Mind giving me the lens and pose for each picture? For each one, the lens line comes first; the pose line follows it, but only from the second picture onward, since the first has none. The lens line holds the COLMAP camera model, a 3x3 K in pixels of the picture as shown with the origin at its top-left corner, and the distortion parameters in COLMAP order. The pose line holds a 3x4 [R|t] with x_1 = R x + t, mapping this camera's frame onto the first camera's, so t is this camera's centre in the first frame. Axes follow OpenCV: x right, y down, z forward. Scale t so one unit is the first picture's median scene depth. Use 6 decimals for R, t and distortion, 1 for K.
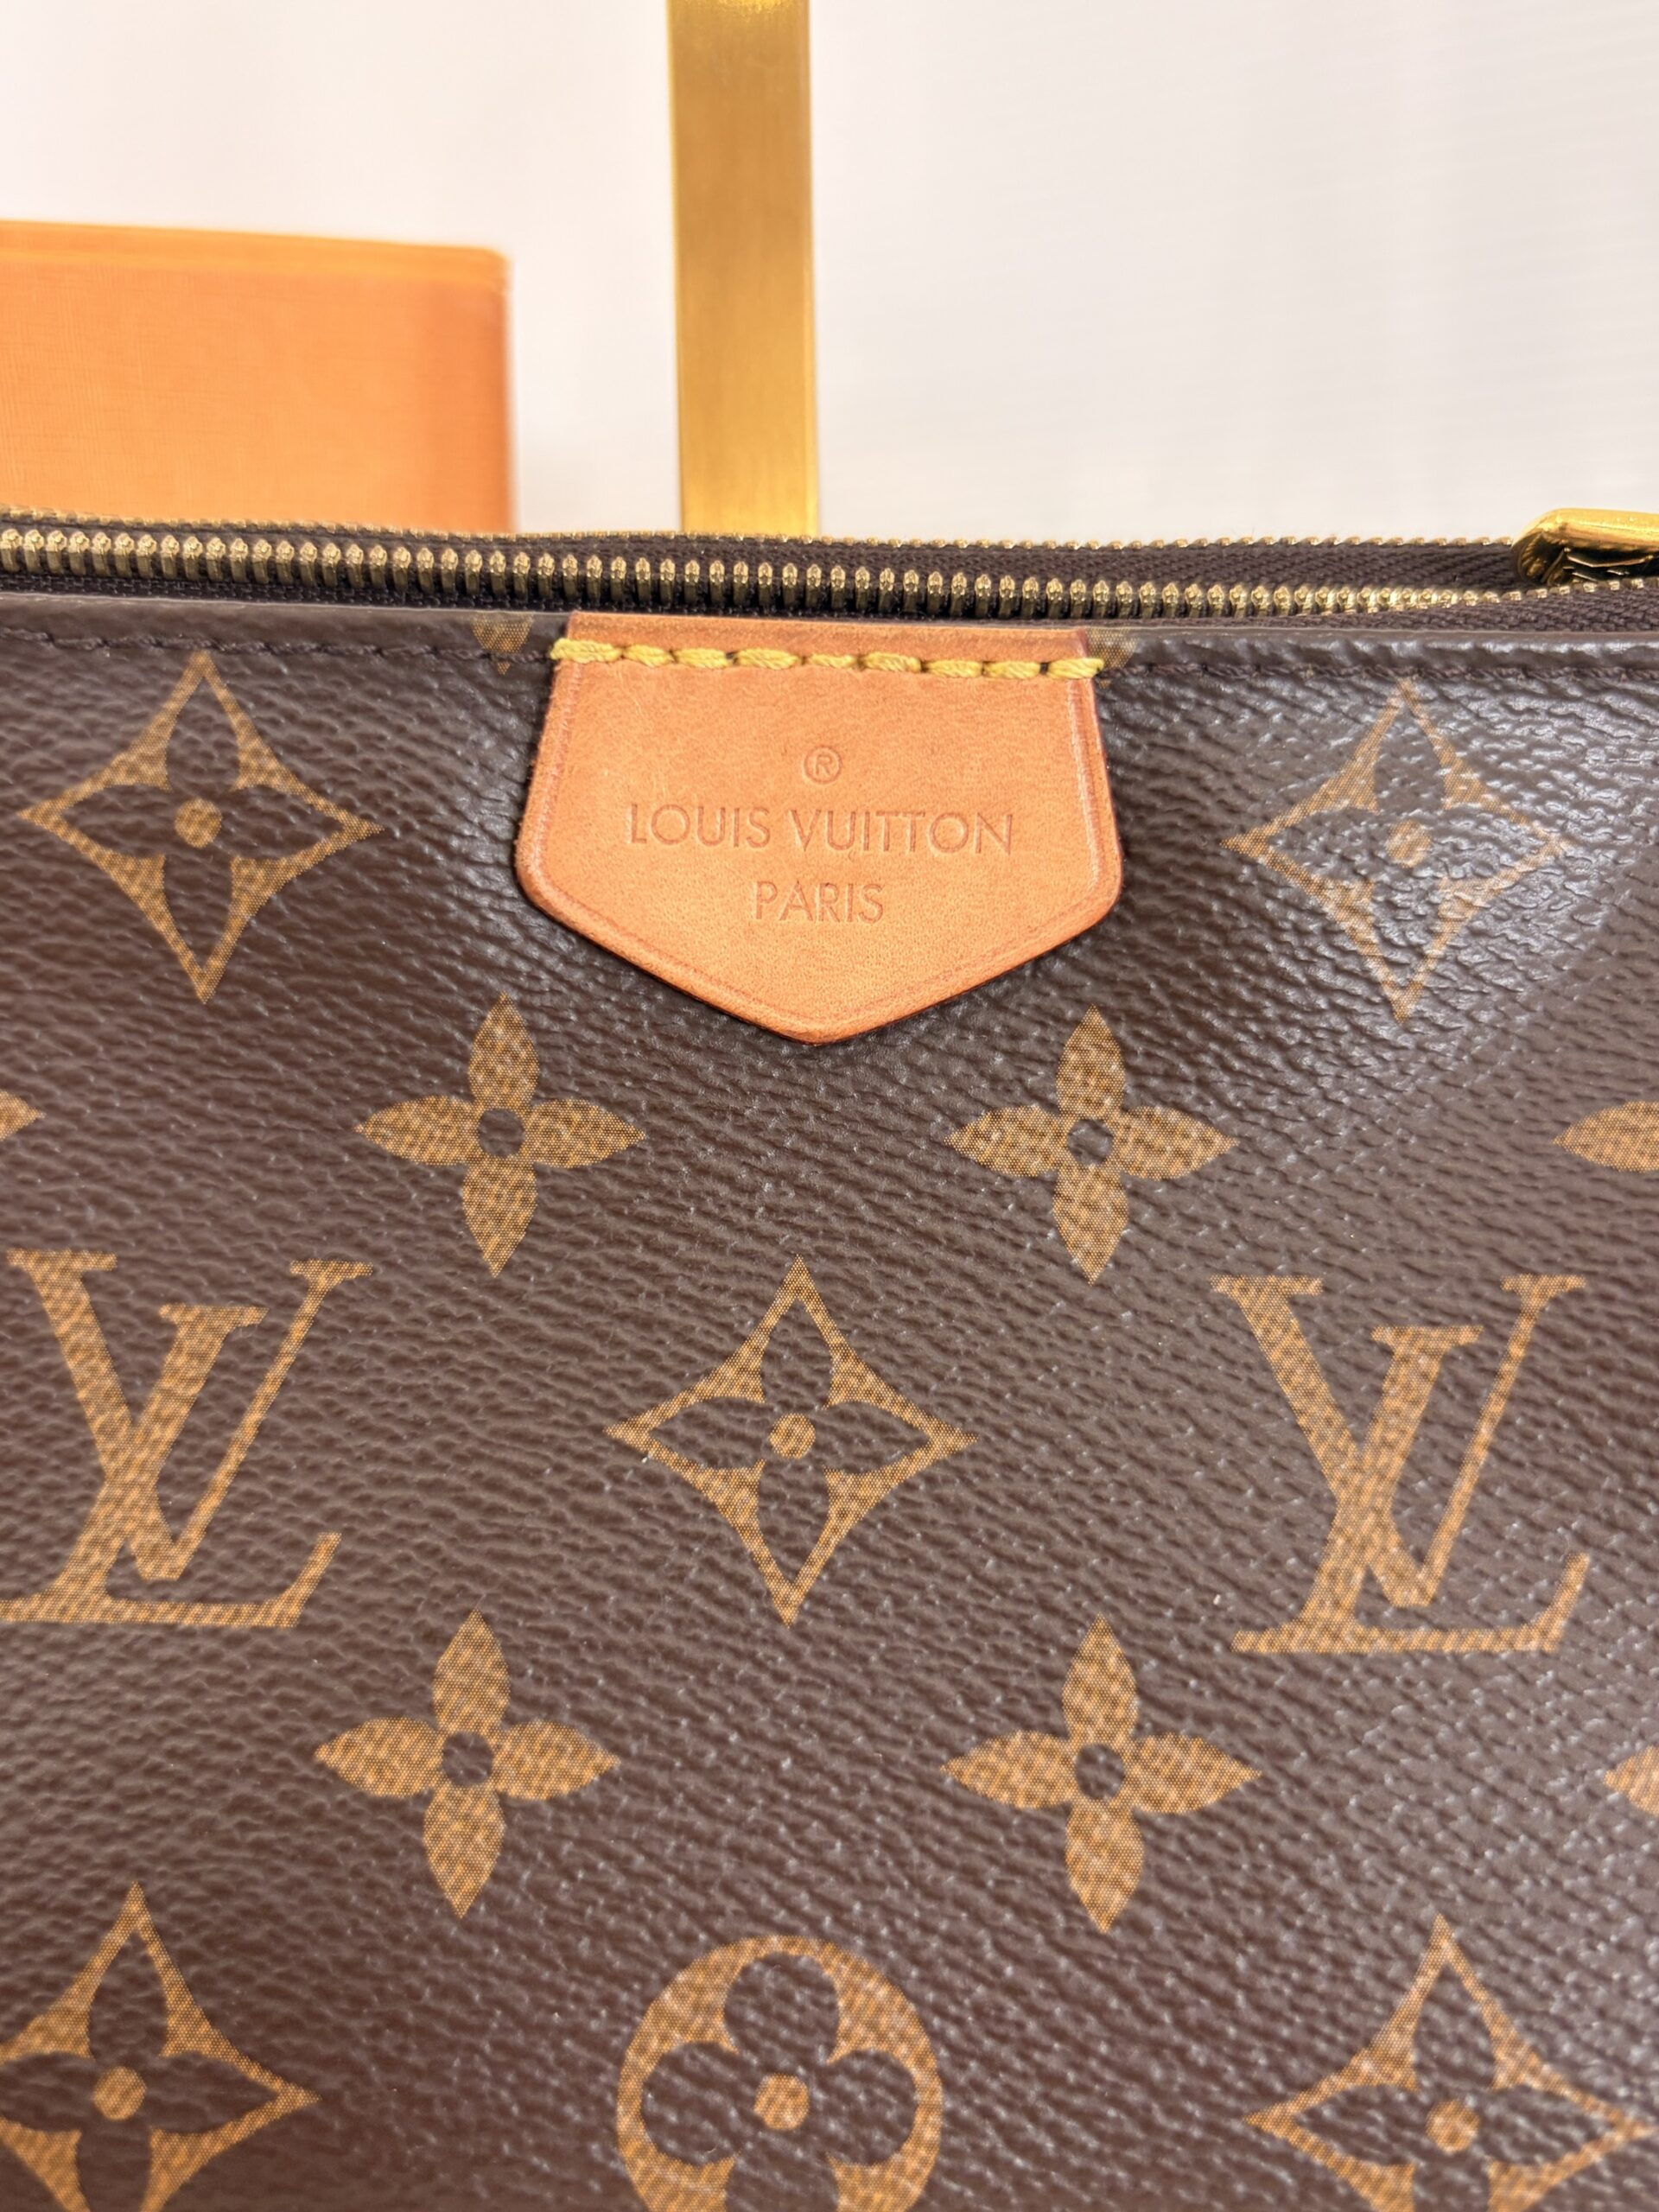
lens RADIAL K [[1729.8, 0, 829.5], [0, 1729.8, 1106.0], [0, 0, 1]] dist [0.064368, -0.167253]
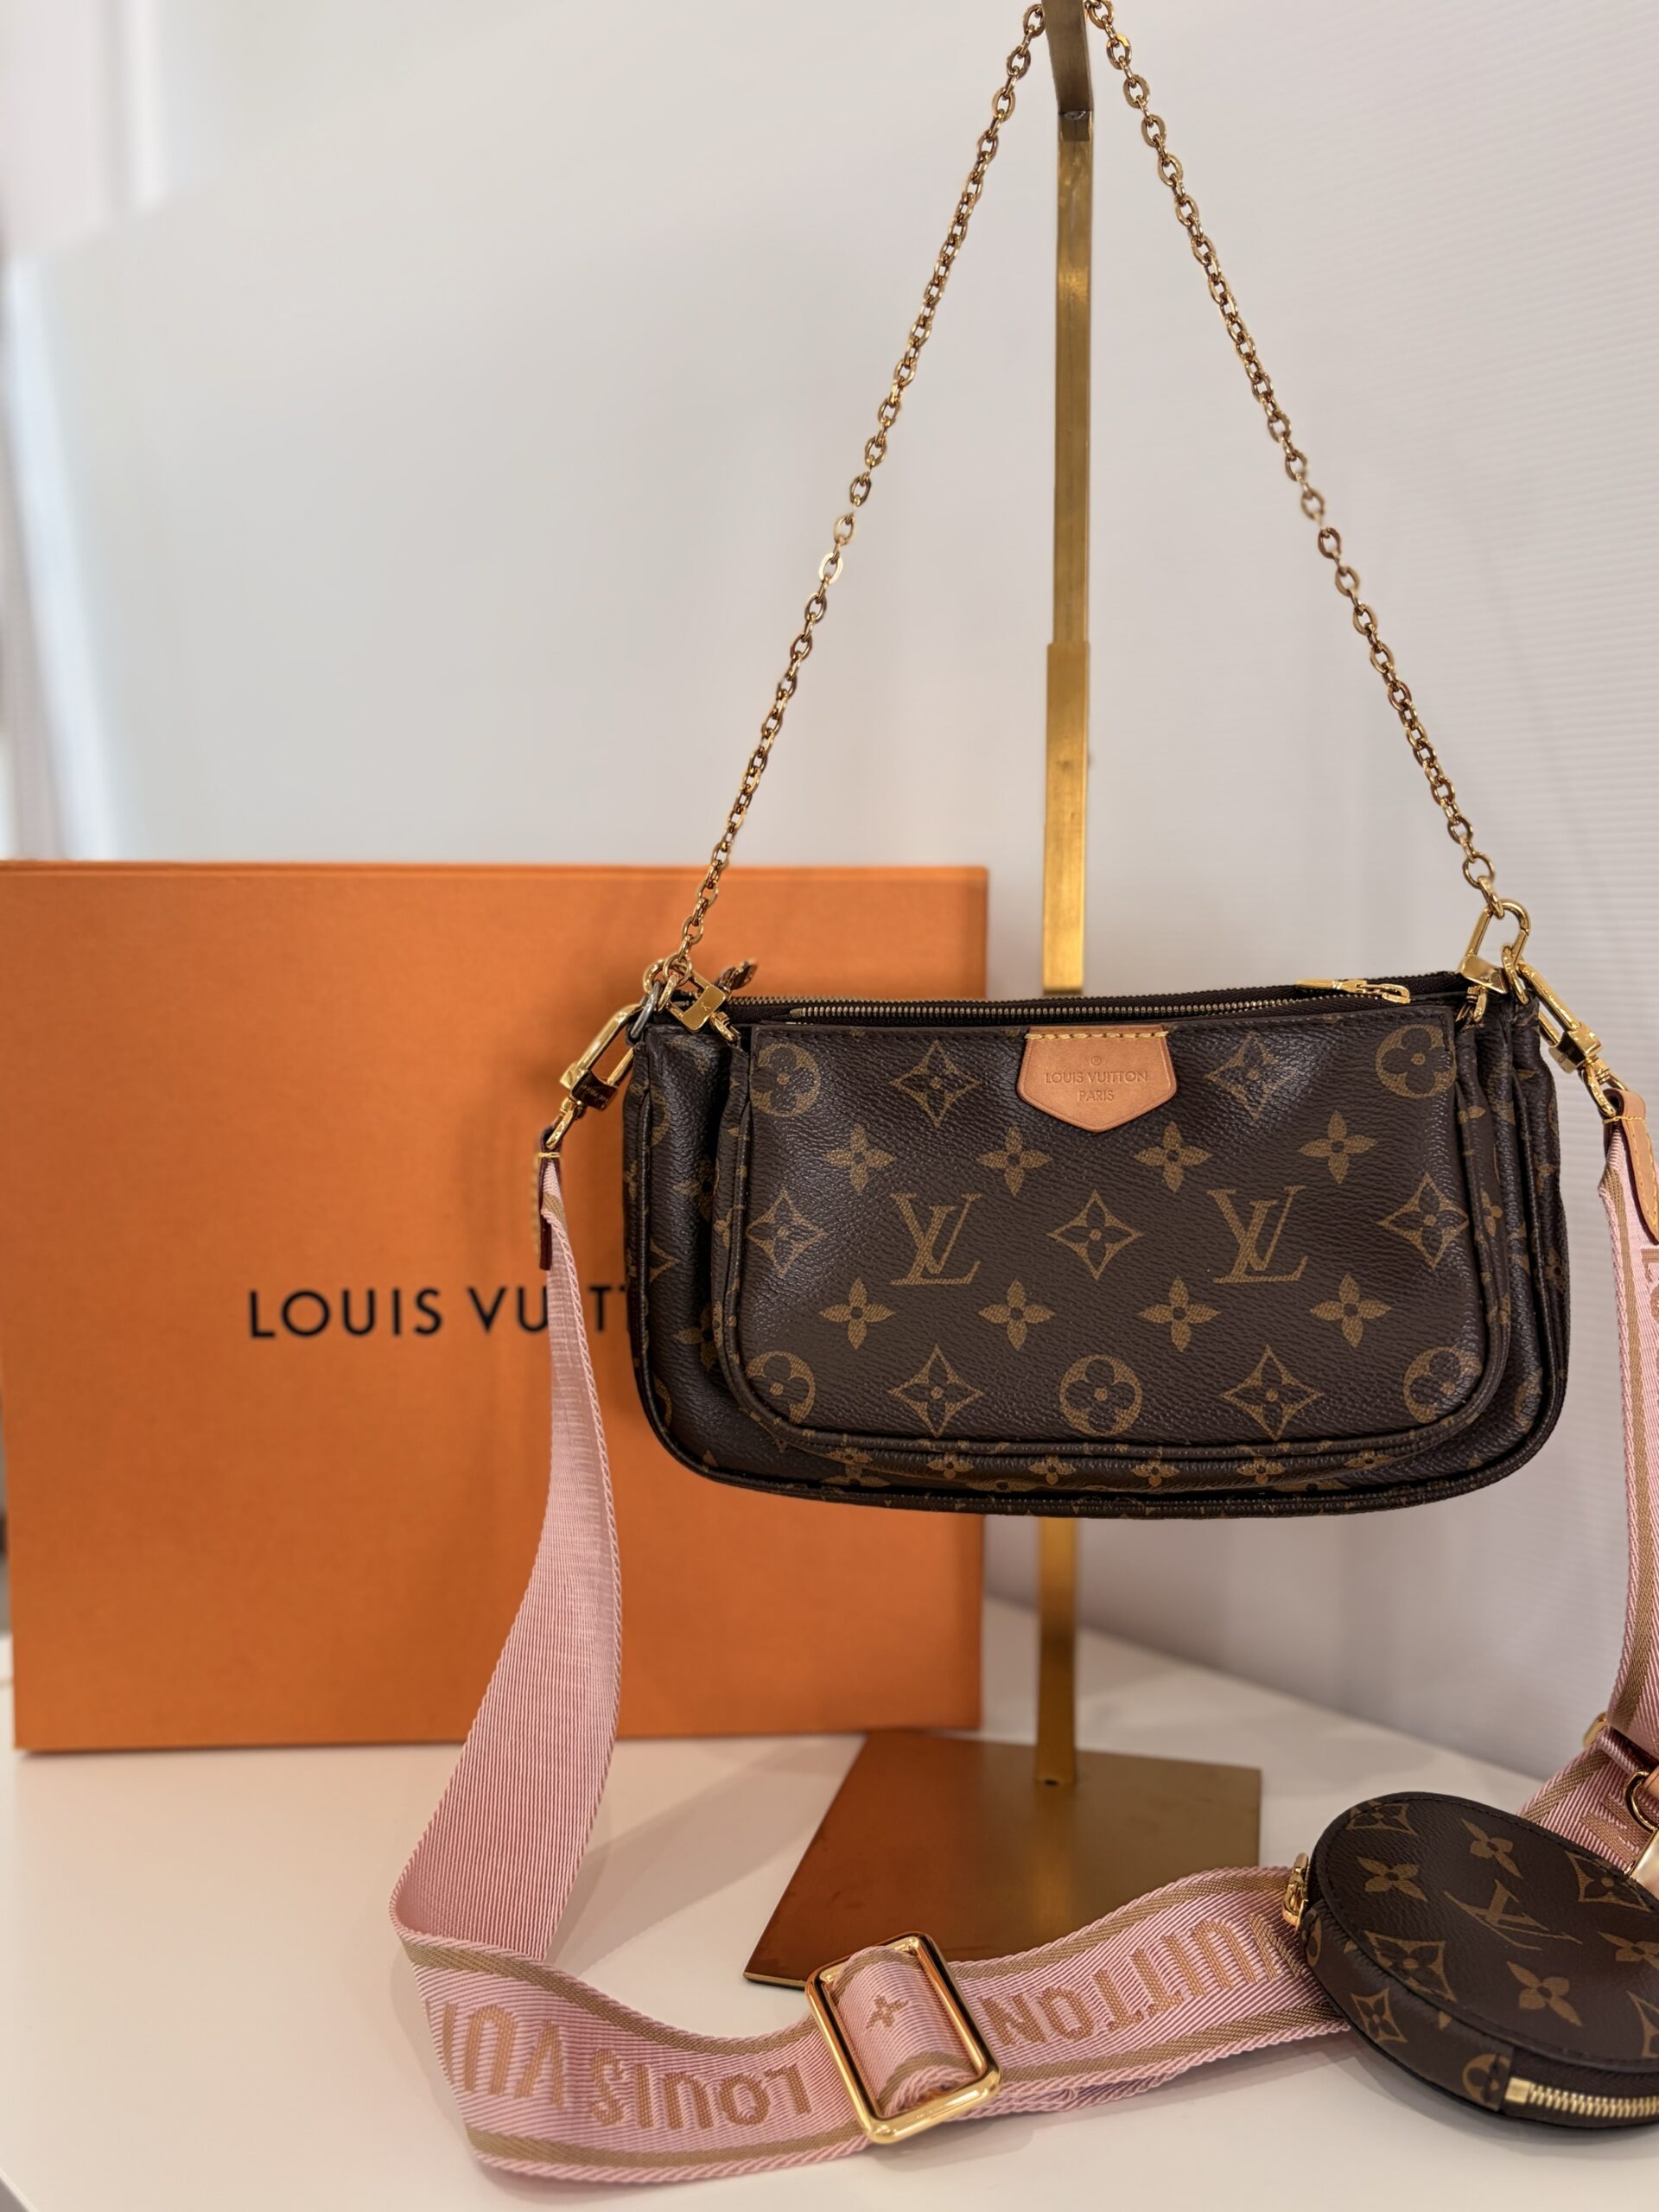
lens RADIAL K [[1729.8, 0, 829.5], [0, 1729.8, 1106.0], [0, 0, 1]] dist [0.064368, -0.167253]
pose [[0.989099, -0.041622, -0.141244, -0.050044], [0.027655, 0.994659, -0.099447, 0.270471], [0.144629, 0.094457, 0.984967, -2.868652]]
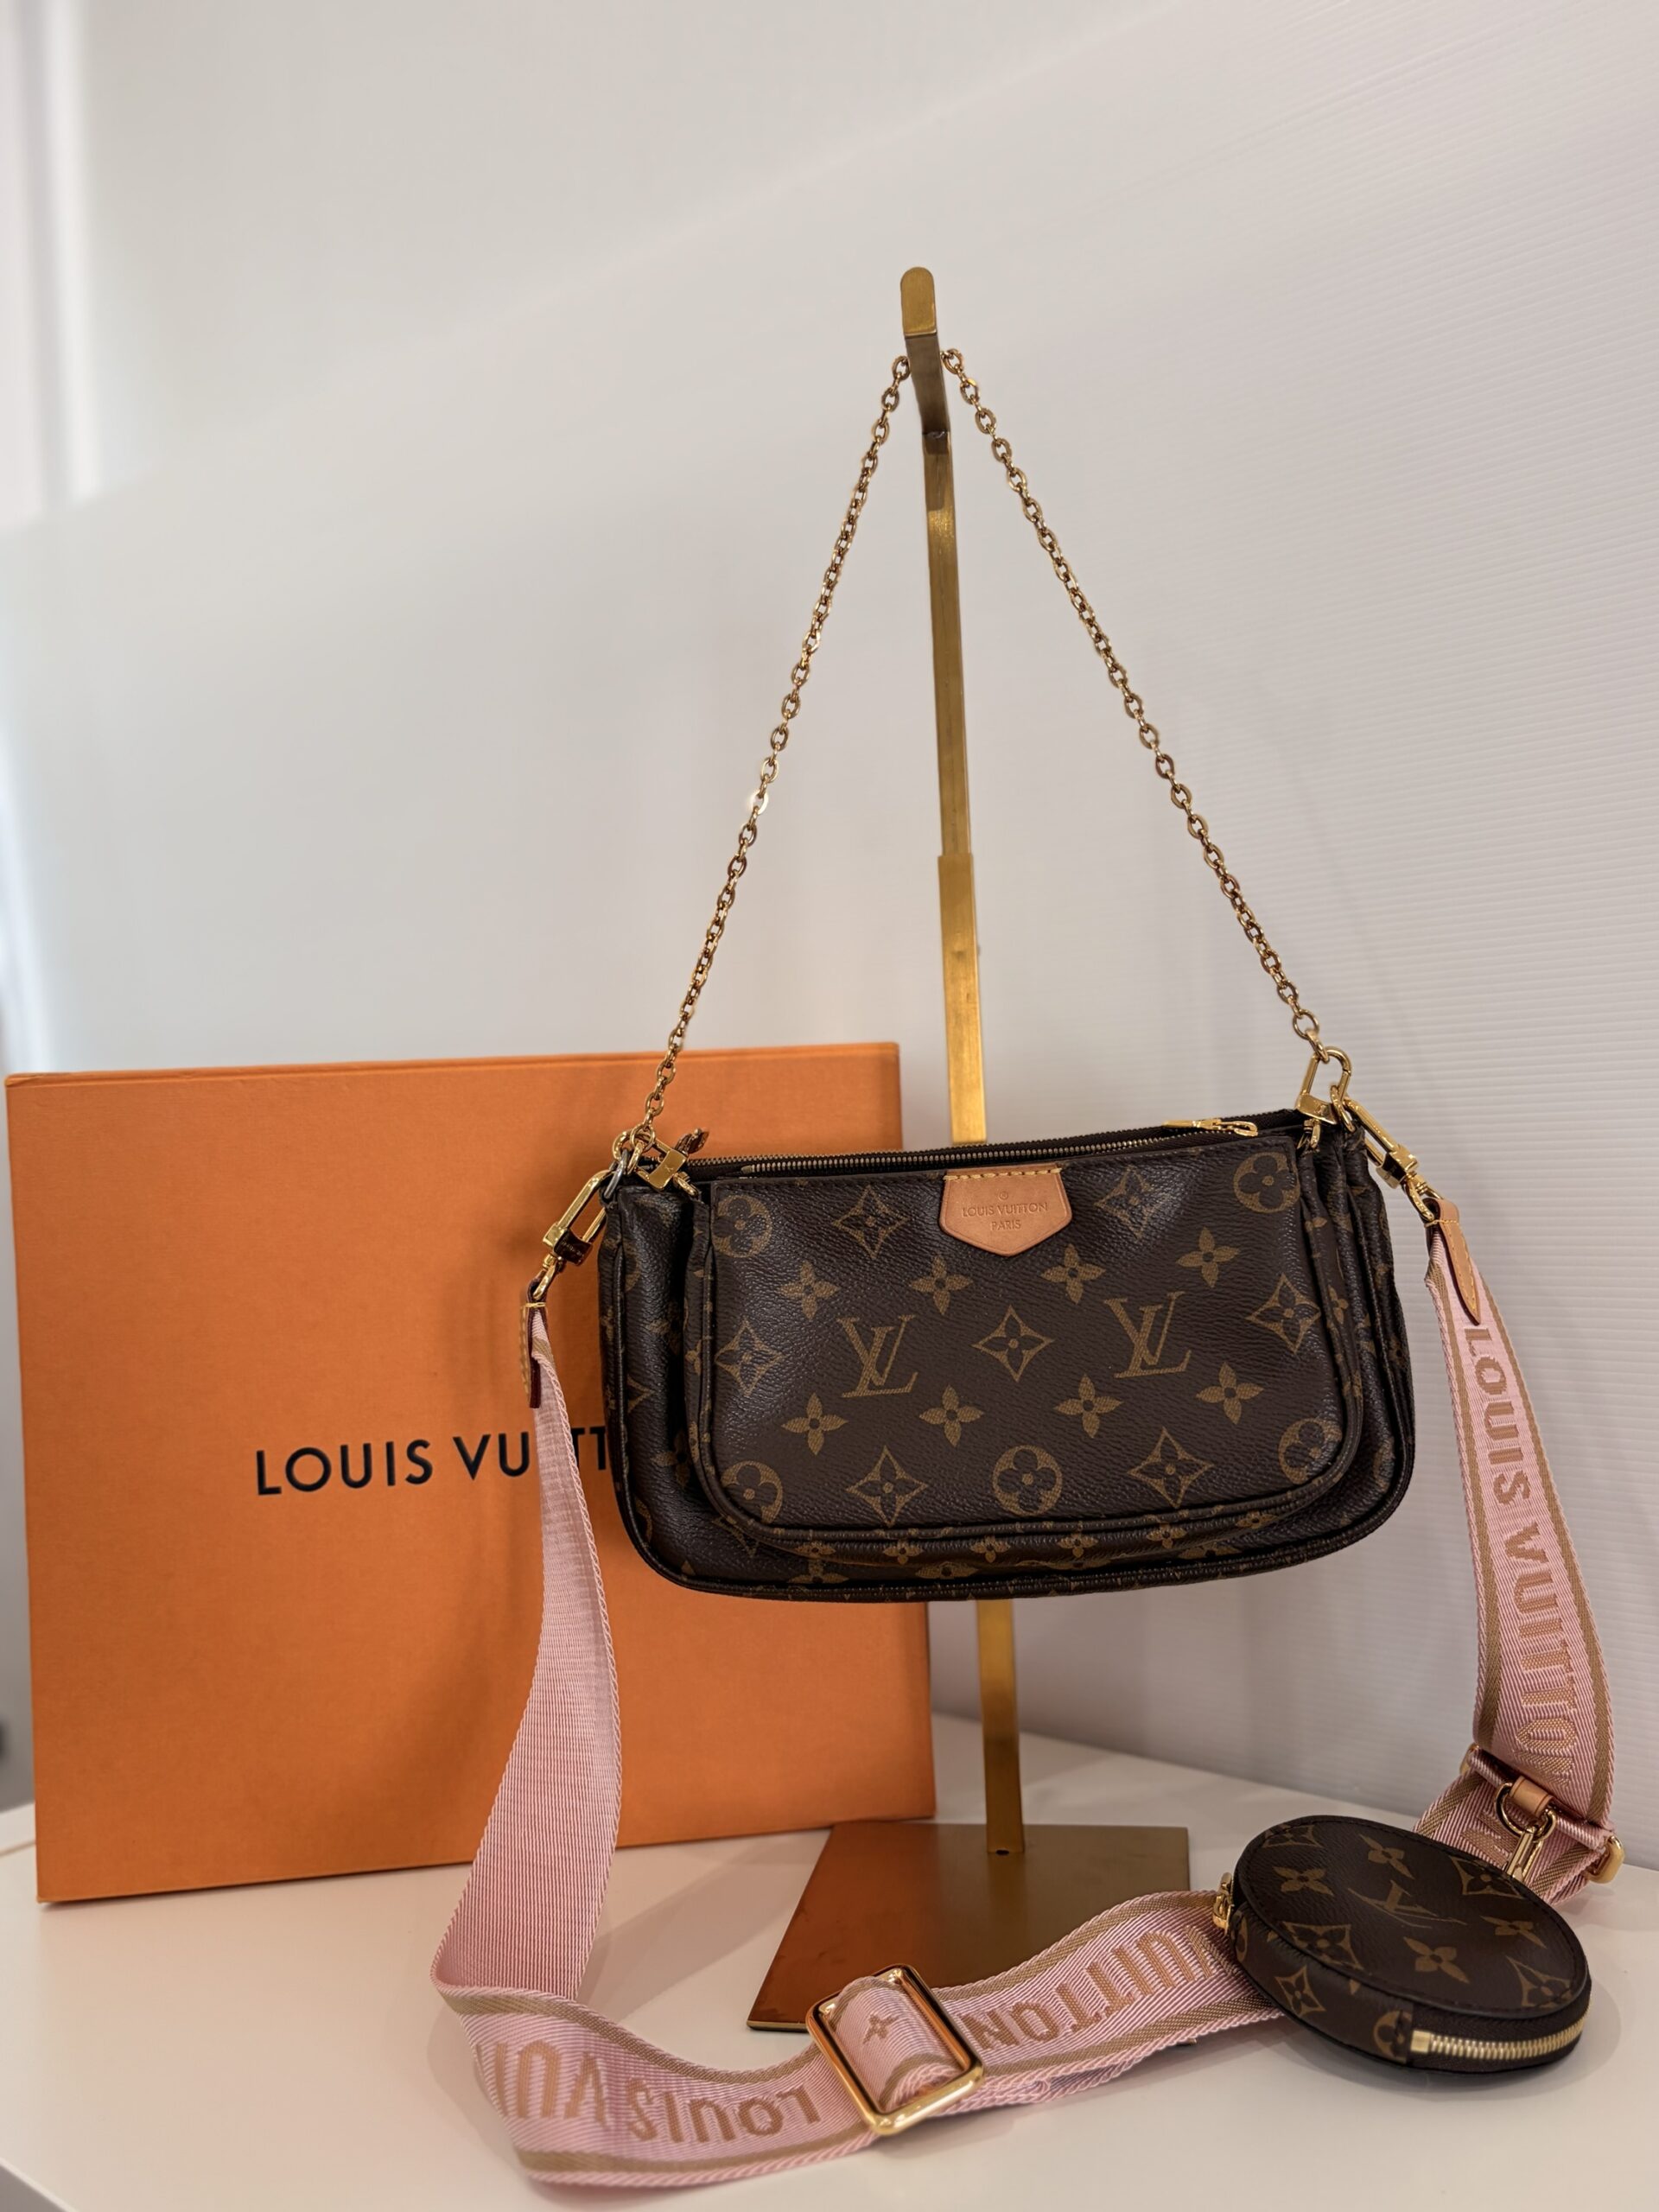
lens RADIAL K [[1716.6, 0, 829.5], [0, 1716.6, 1106.0], [0, 0, 1]] dist [0.125301, -0.309824]
pose [[0.992280, -0.103168, -0.068819, -0.123311], [0.087489, 0.975648, -0.201139, 0.445811], [0.087895, 0.193566, 0.977142, -3.530610]]
